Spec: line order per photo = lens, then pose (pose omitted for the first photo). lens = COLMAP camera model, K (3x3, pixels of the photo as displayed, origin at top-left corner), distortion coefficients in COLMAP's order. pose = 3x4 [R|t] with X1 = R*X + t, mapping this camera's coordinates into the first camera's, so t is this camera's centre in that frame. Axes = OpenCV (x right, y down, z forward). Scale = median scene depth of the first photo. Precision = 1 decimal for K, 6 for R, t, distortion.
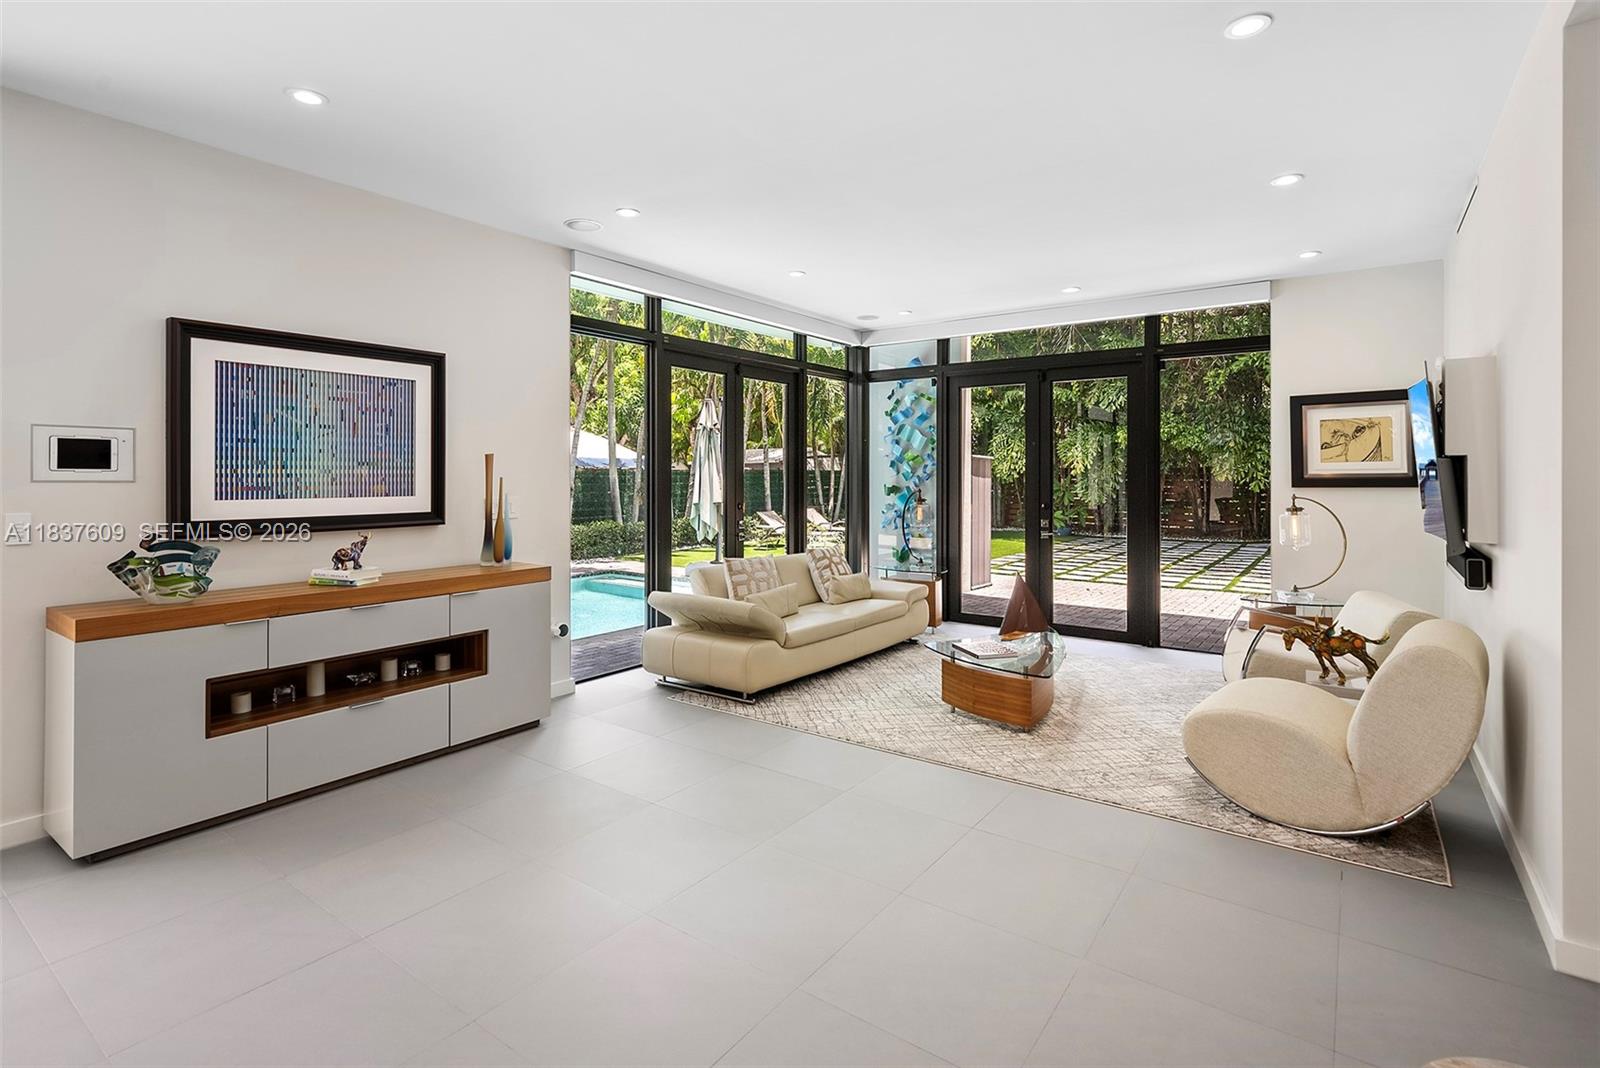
lens RADIAL K [[779.8, 0, 800.0], [0, 779.8, 534.0], [0, 0, 1]] dist [0.040175, -0.000132]
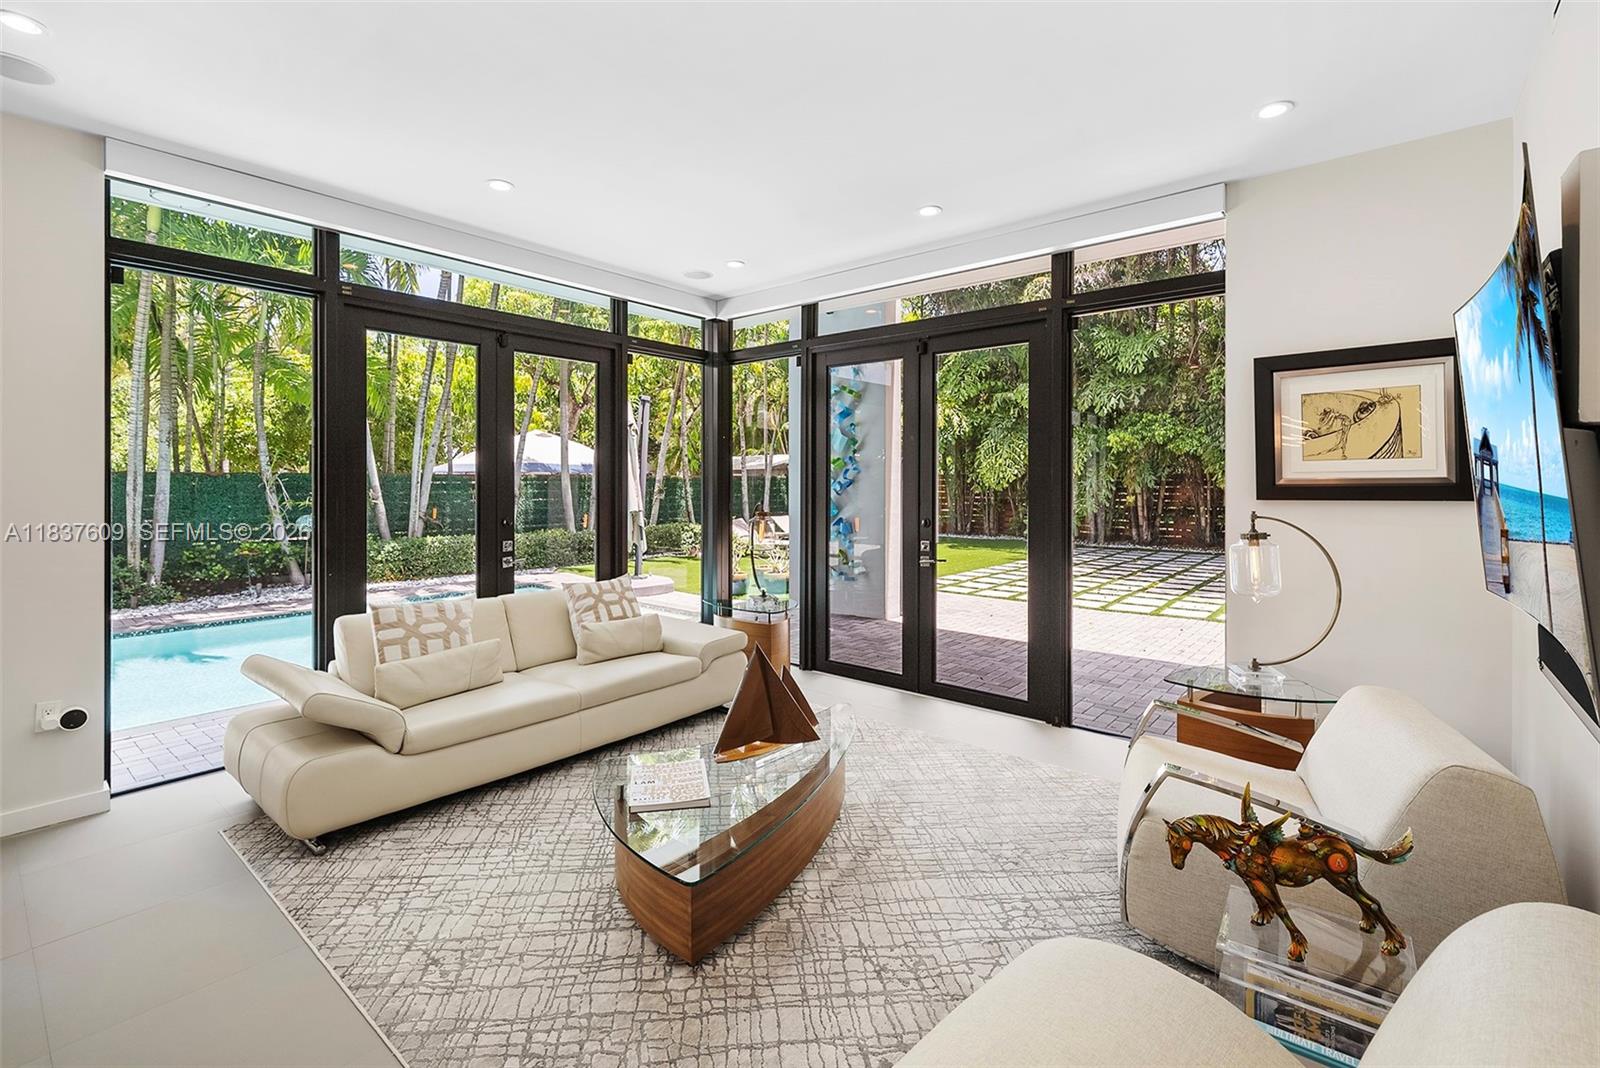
lens RADIAL K [[696.4, 0, 800.0], [0, 696.4, 534.0], [0, 0, 1]] dist [0.015794, -0.000145]
pose [[0.996570, 0.005794, -0.082548, 0.279558], [-0.005845, 0.999983, -0.000383, -0.026837], [0.082544, 0.000864, 0.996587, 0.376265]]
